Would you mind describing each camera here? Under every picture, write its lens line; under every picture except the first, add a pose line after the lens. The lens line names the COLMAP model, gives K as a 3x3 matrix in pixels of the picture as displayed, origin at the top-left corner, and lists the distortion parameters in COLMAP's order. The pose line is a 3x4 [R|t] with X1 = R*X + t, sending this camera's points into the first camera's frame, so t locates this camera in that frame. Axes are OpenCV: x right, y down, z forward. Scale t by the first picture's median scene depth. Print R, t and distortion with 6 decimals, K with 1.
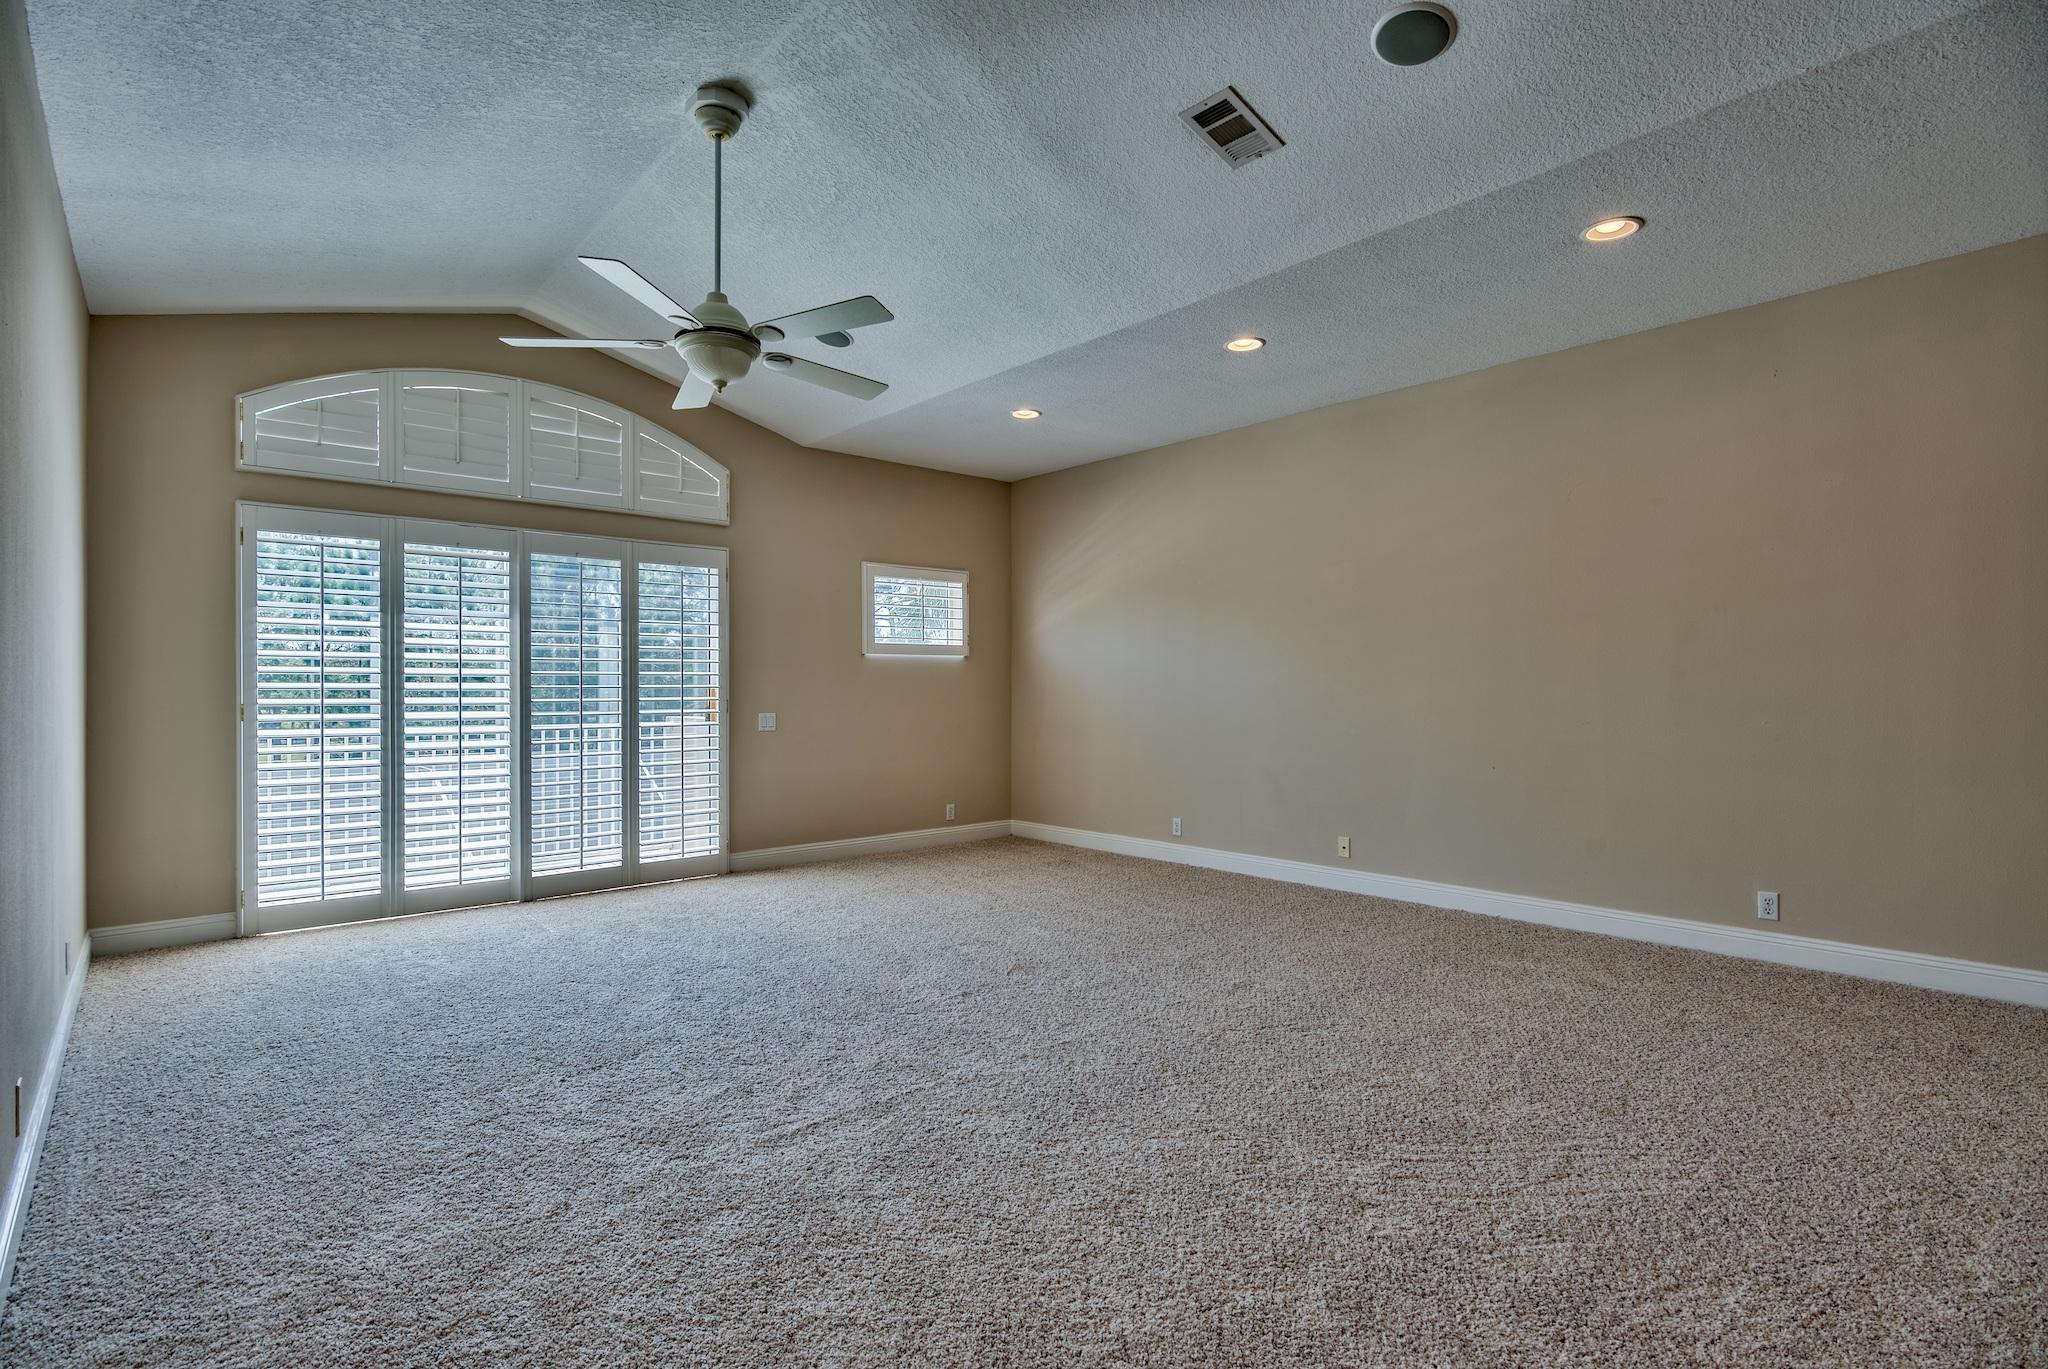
lens RADIAL K [[1010.0, 0, 1027.8], [0, 1010.0, 688.2], [0, 0, 1]] dist [-0.004721, -0.001187]
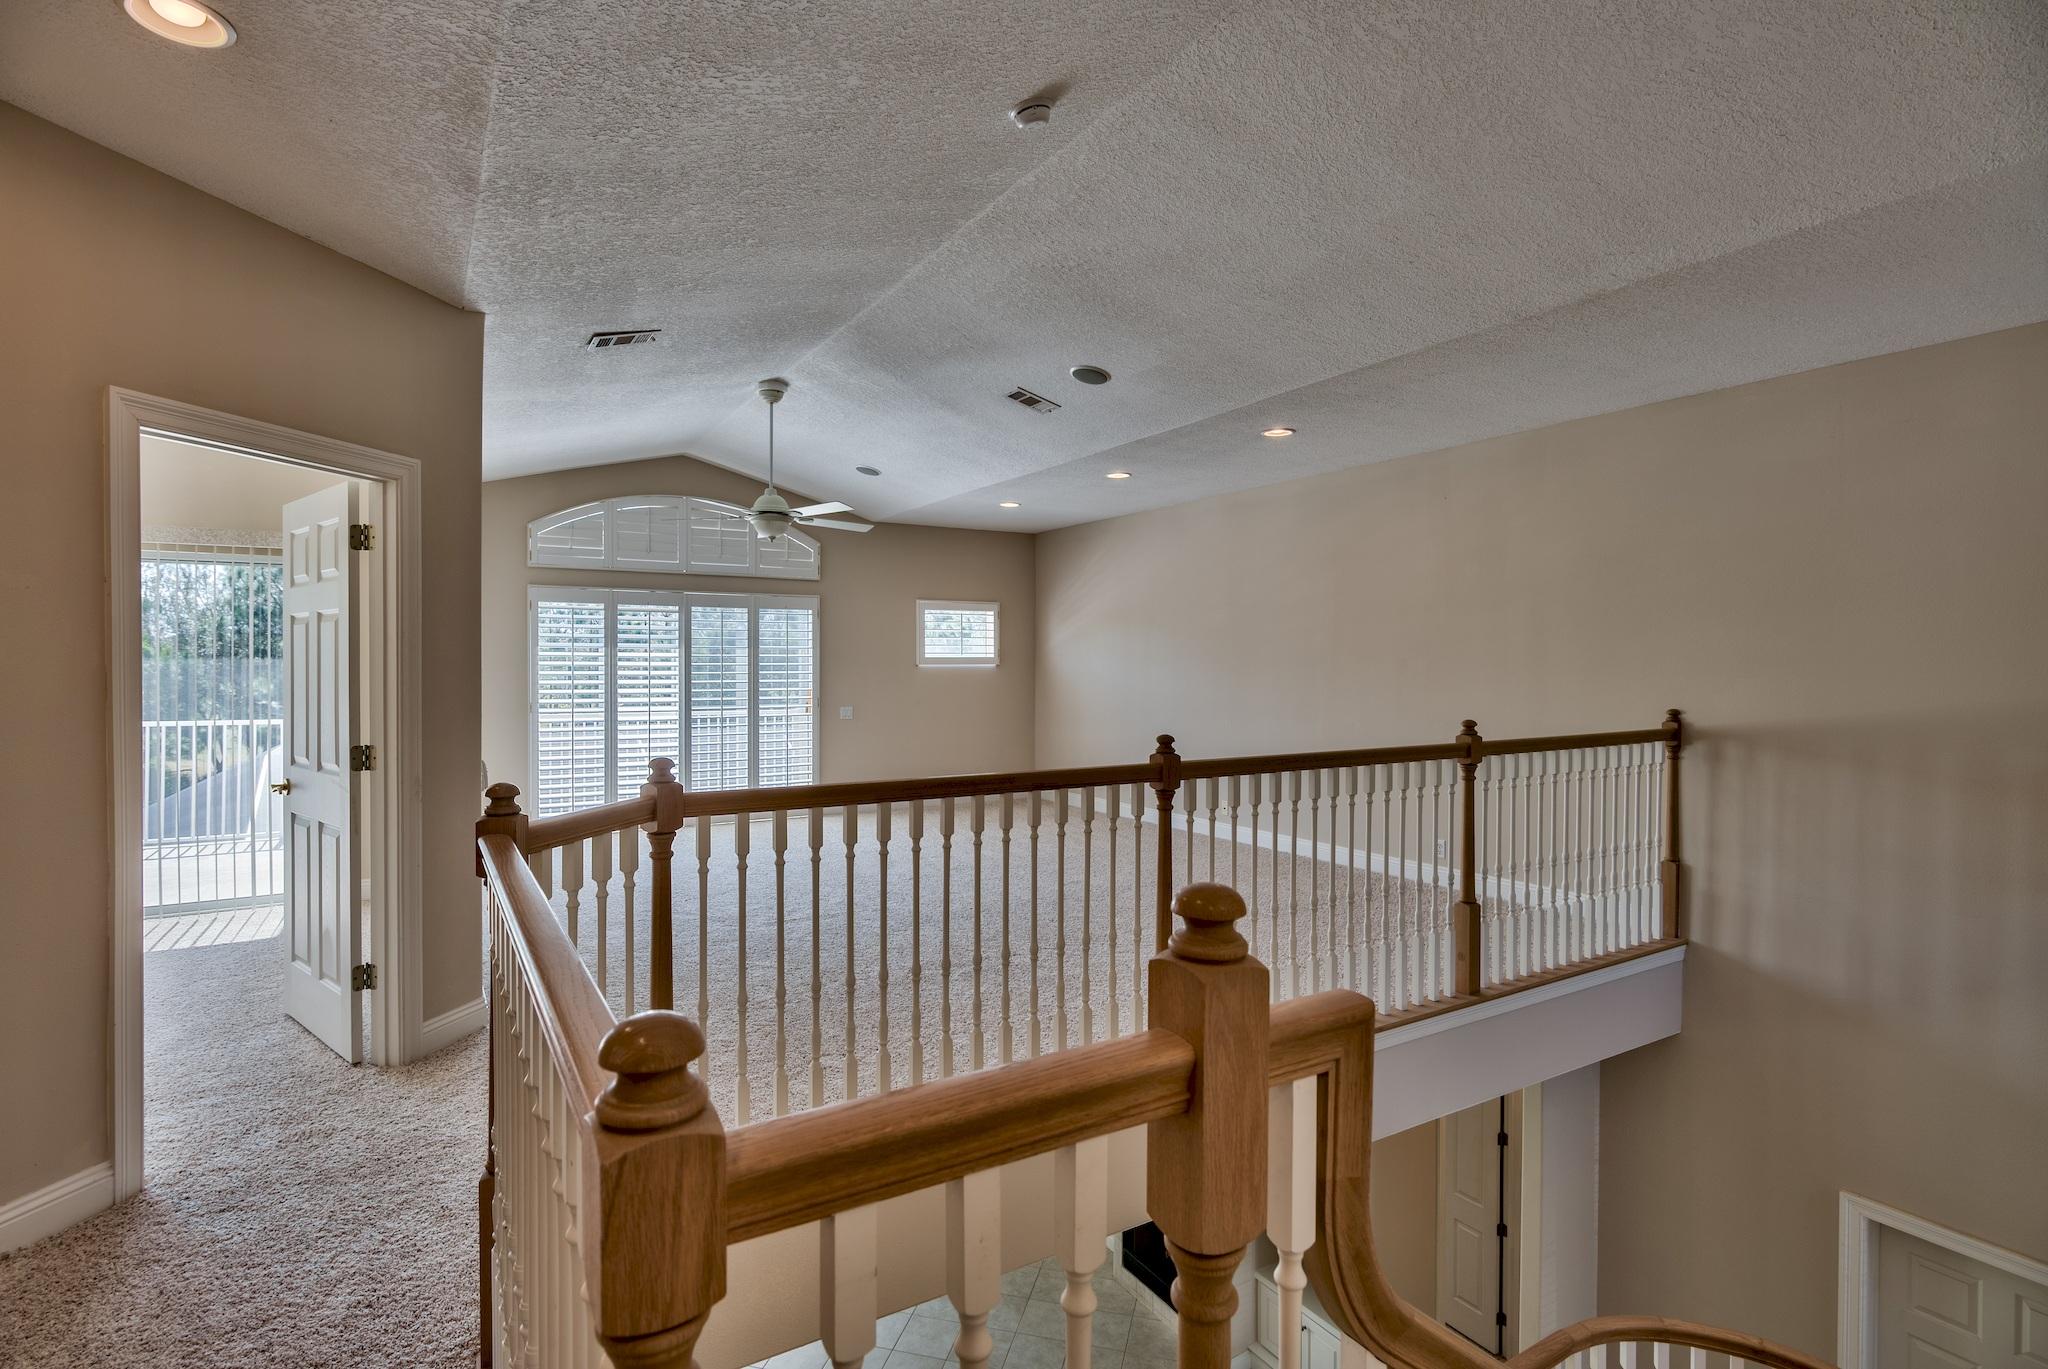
lens RADIAL K [[1010.0, 0, 1036.3], [0, 1010.0, 677.4], [0, 0, 1]] dist [-0.004721, -0.001187]
pose [[0.985631, 0.008184, -0.168715, 0.300902], [-0.005915, 0.999885, 0.013949, -0.046268], [0.168809, -0.012751, 0.985566, -0.460087]]
